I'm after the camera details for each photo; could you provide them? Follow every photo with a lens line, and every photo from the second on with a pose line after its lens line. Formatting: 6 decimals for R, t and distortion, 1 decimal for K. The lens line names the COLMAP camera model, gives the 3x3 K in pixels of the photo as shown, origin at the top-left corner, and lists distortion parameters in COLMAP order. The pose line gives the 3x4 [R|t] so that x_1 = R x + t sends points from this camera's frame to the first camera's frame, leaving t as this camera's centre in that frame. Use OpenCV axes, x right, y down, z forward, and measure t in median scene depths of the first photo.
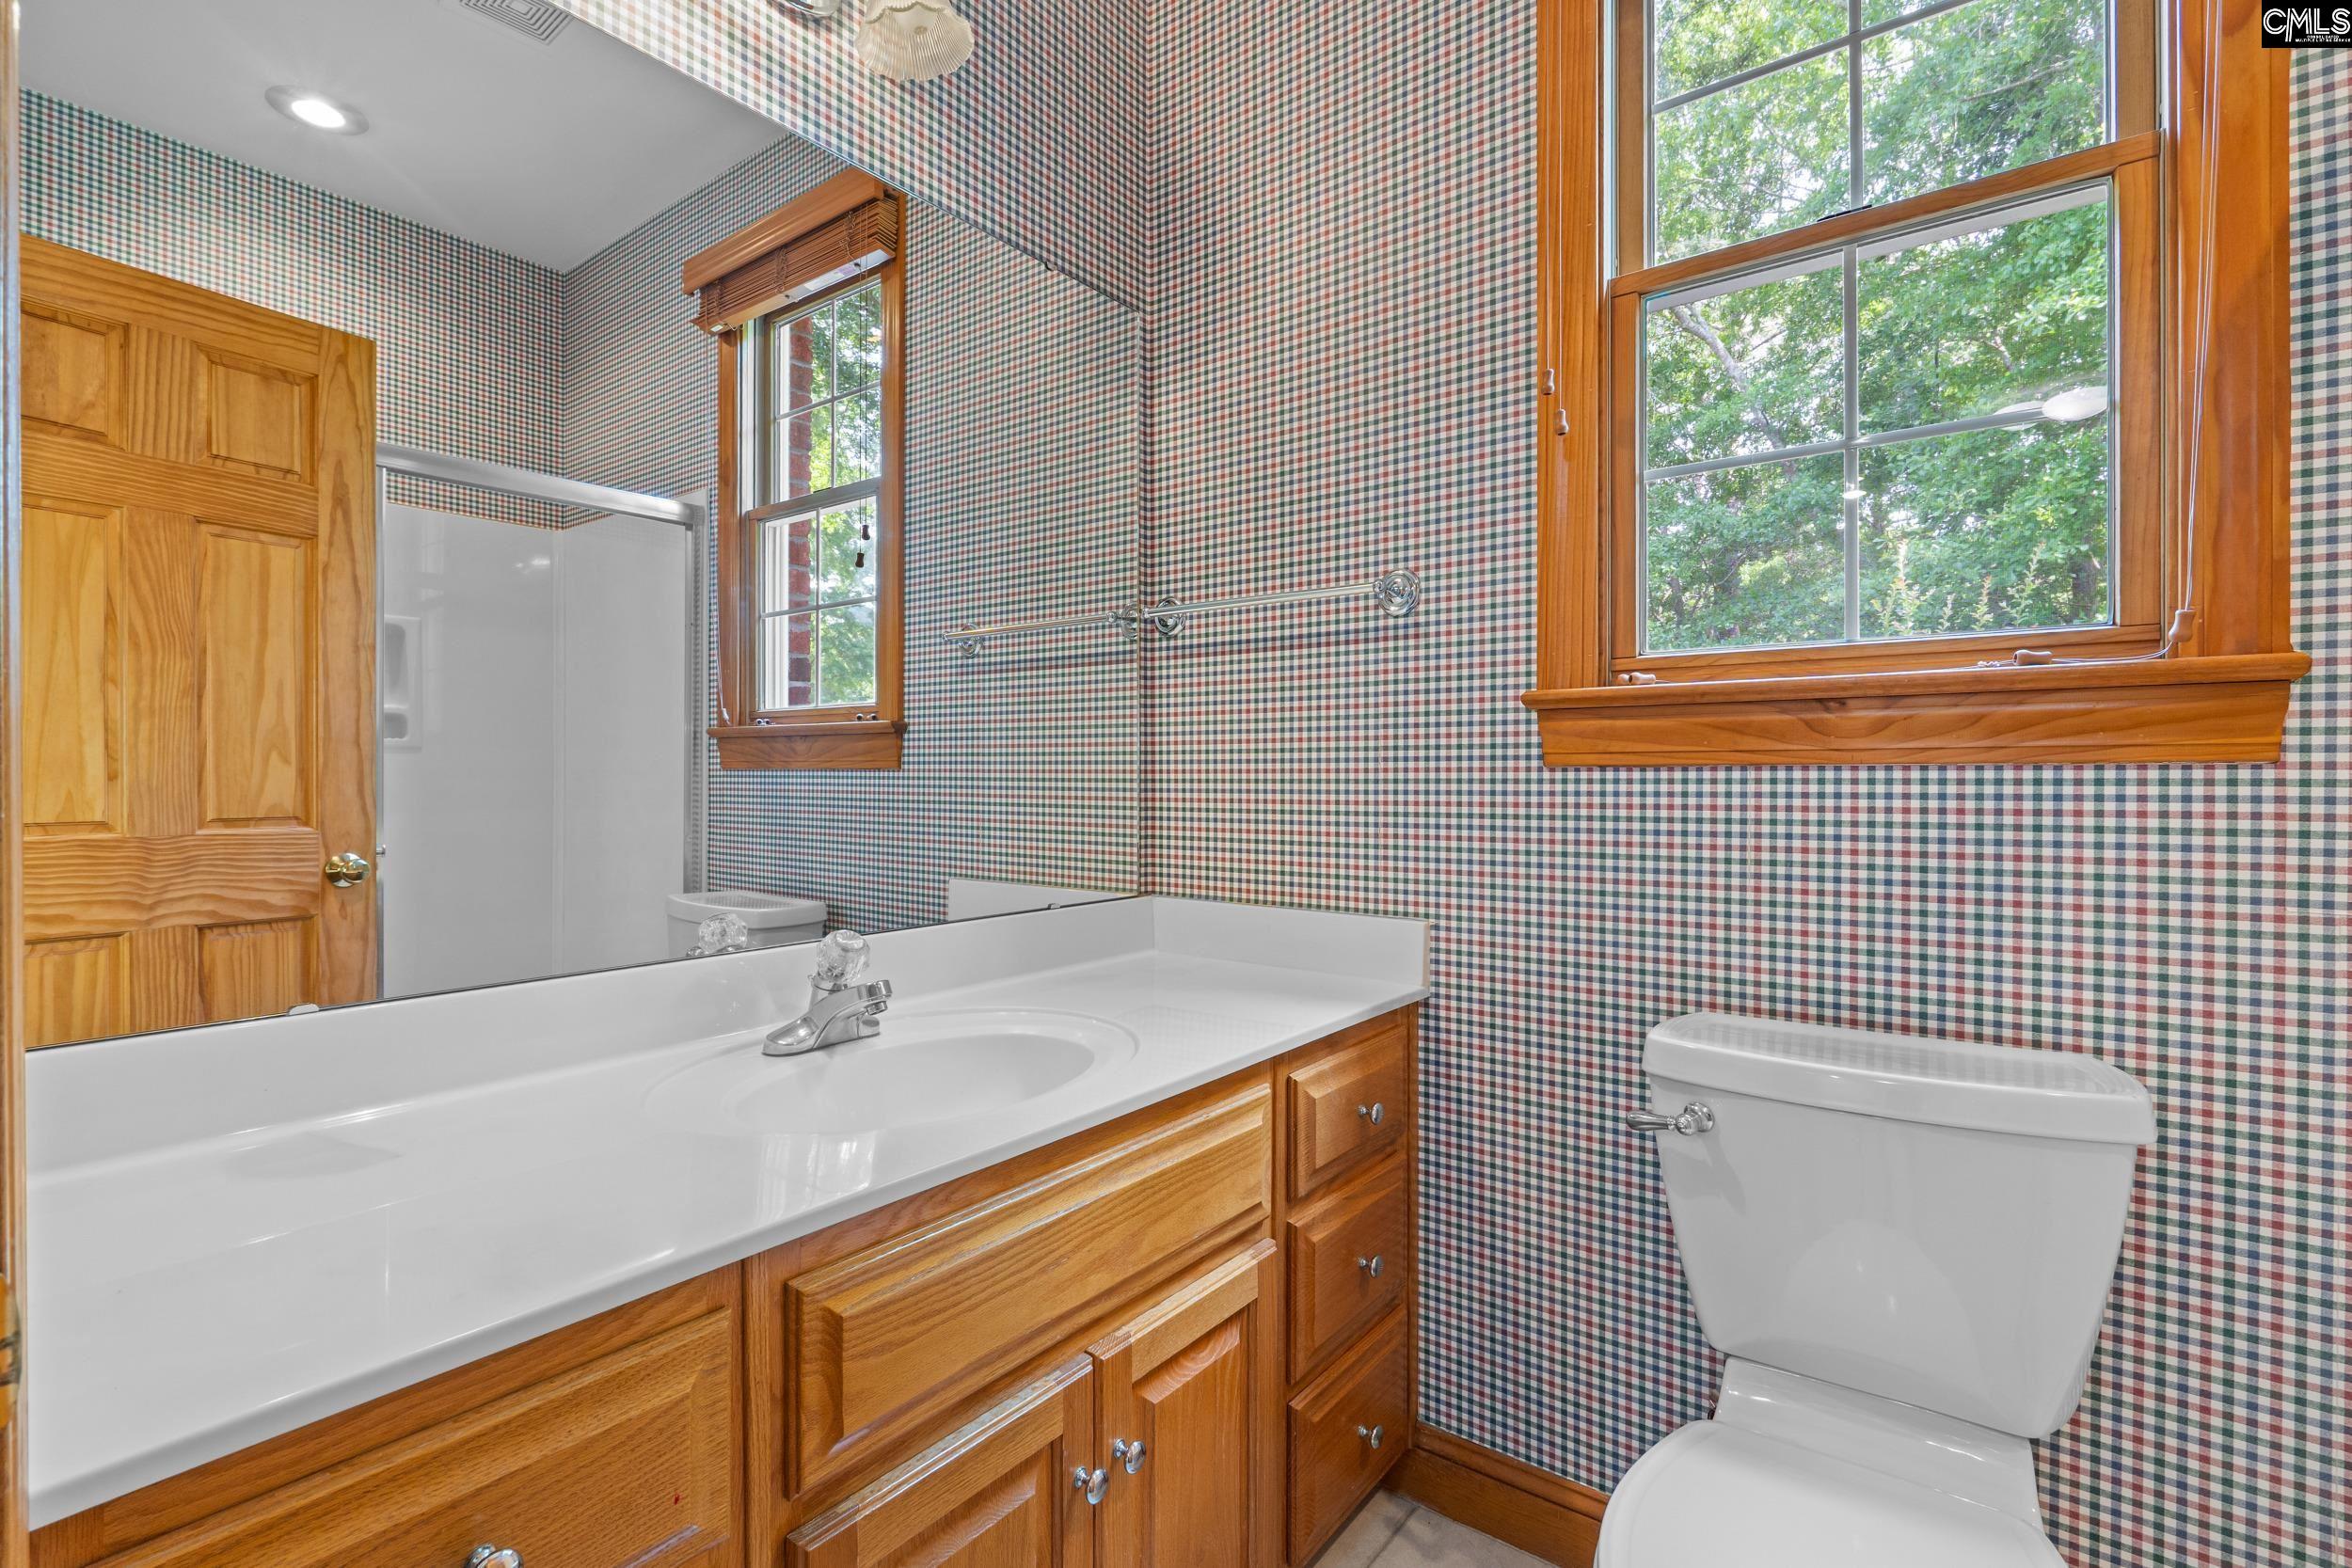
lens RADIAL K [[1080.0, 0, 1175.4], [0, 1080.0, 780.6], [0, 0, 1]] dist [0.001064, -0.000669]
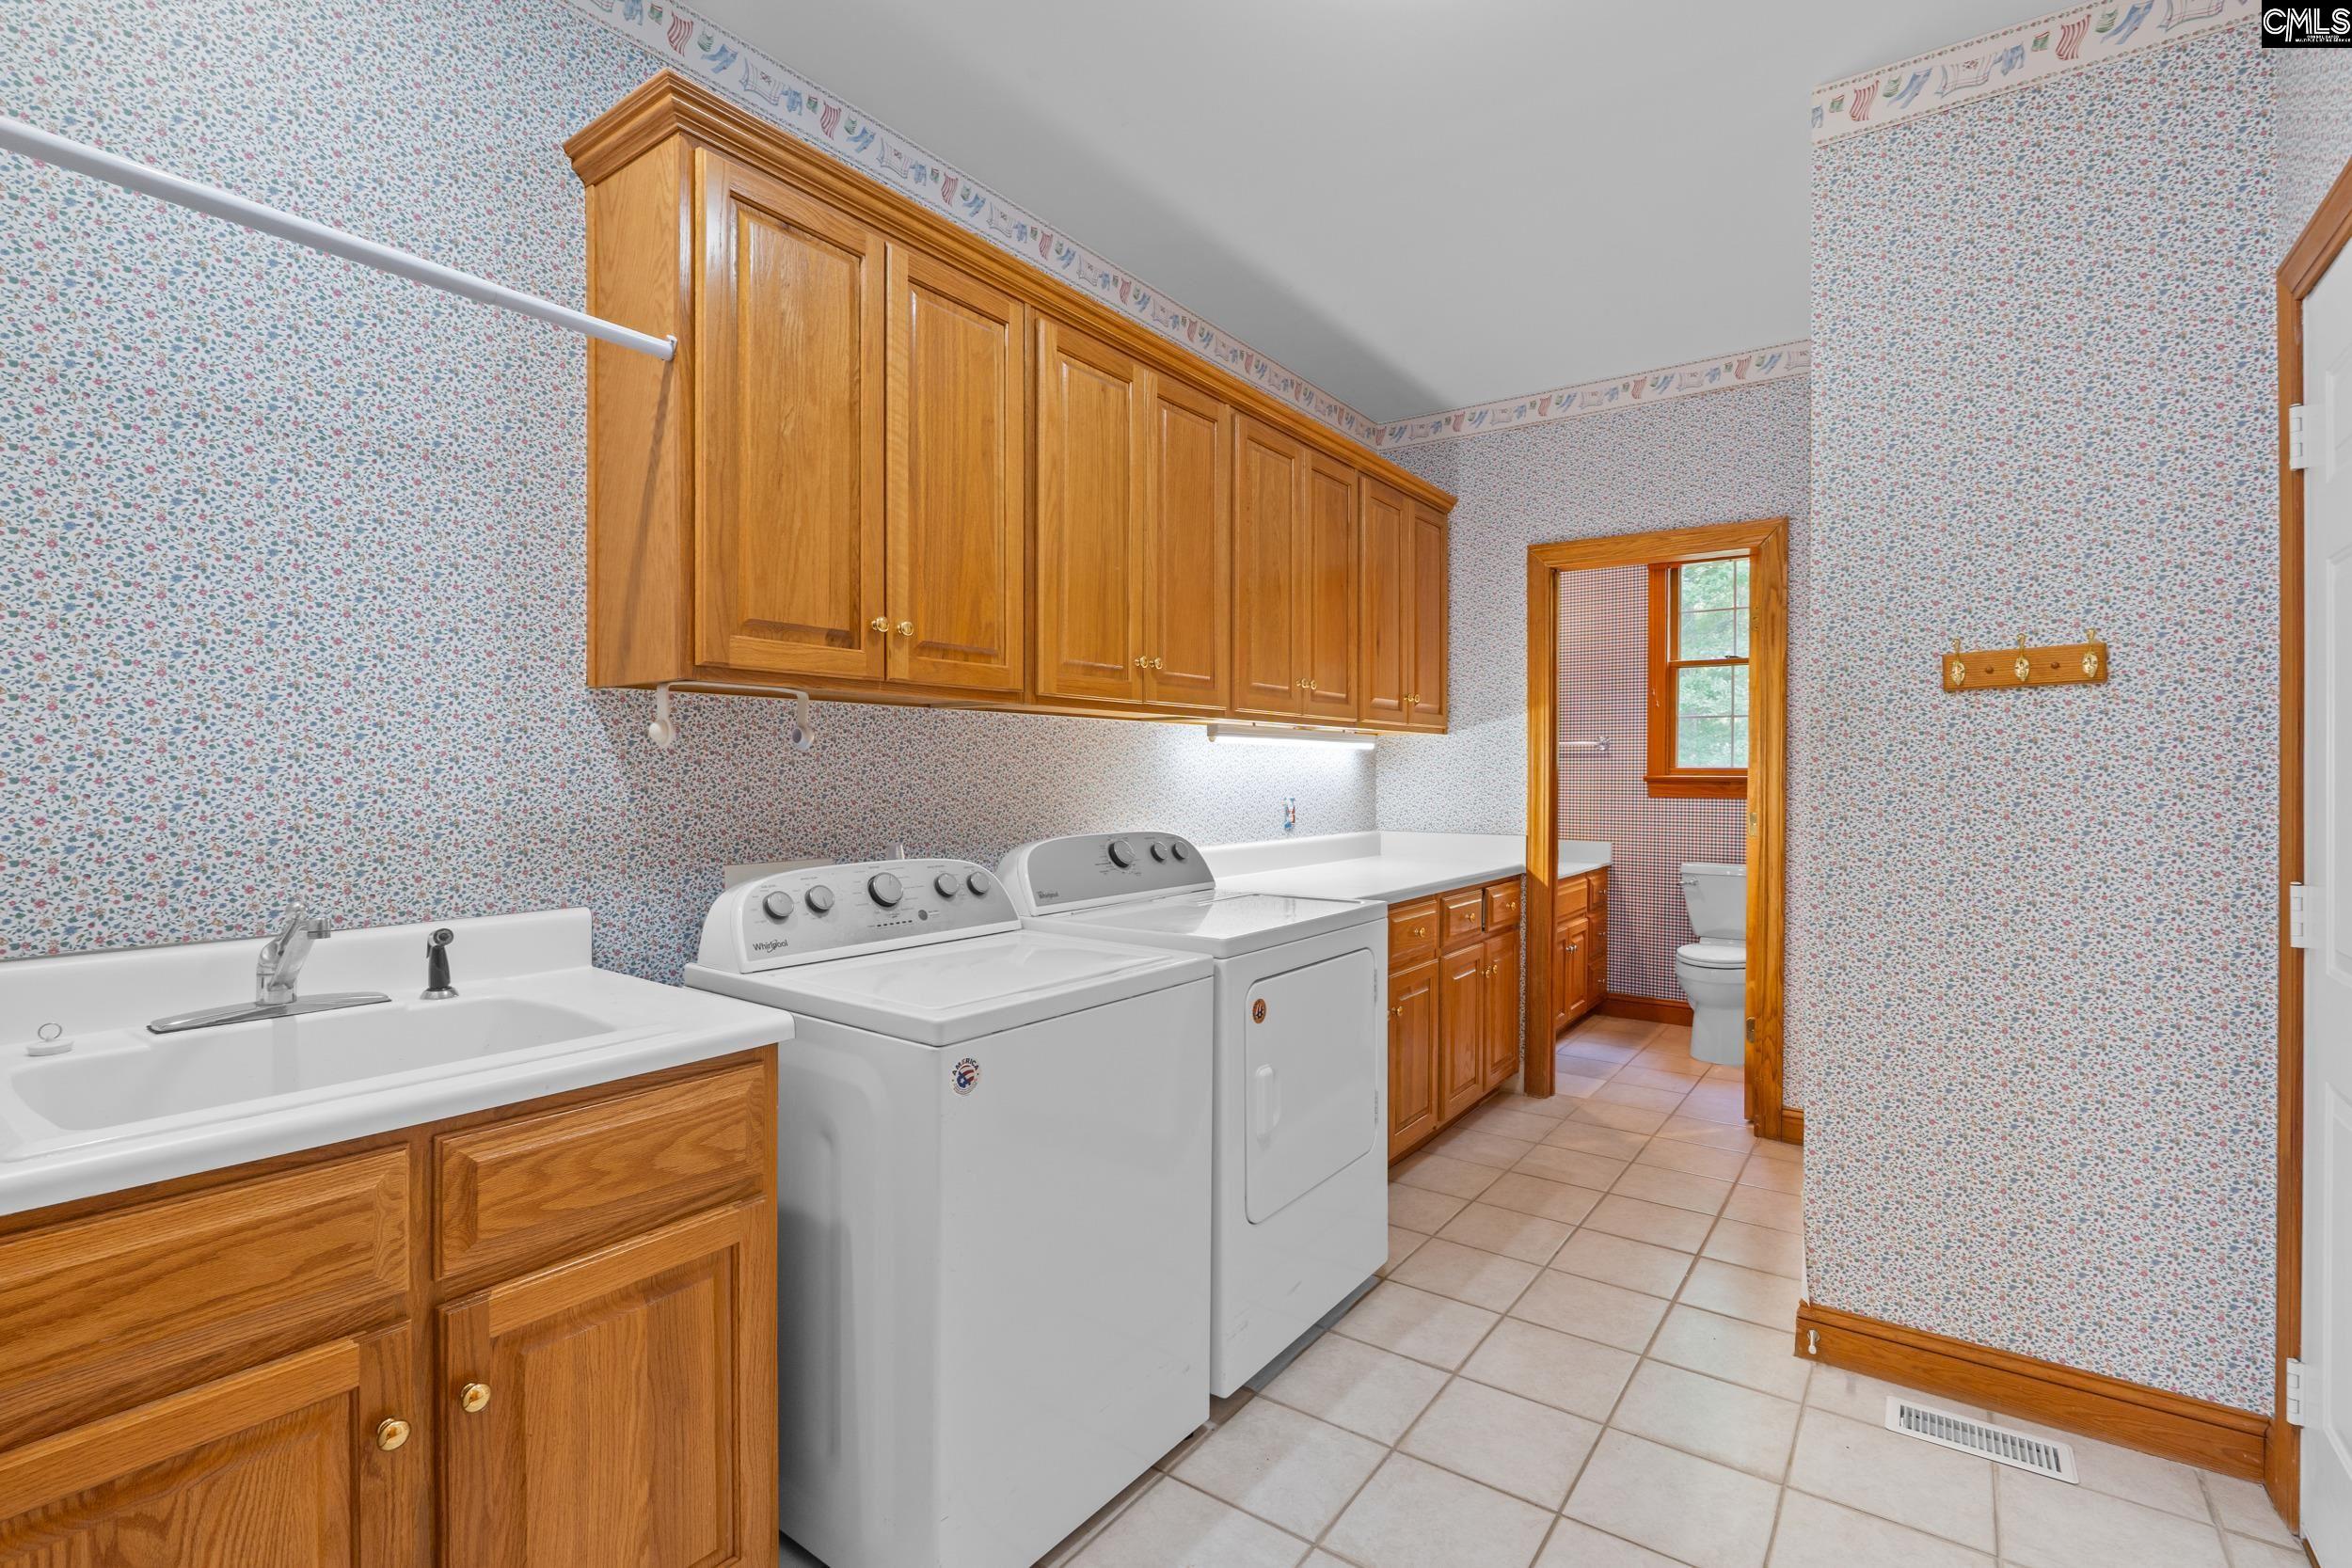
lens RADIAL K [[1080.0, 0, 1175.3], [0, 1080.0, 781.6], [0, 0, 1]] dist [0.001064, -0.000669]
pose [[0.999531, -0.001325, 0.030578, -1.371256], [0.001134, 0.999980, 0.006265, -0.089021], [-0.030586, -0.006227, 0.999513, -2.590006]]
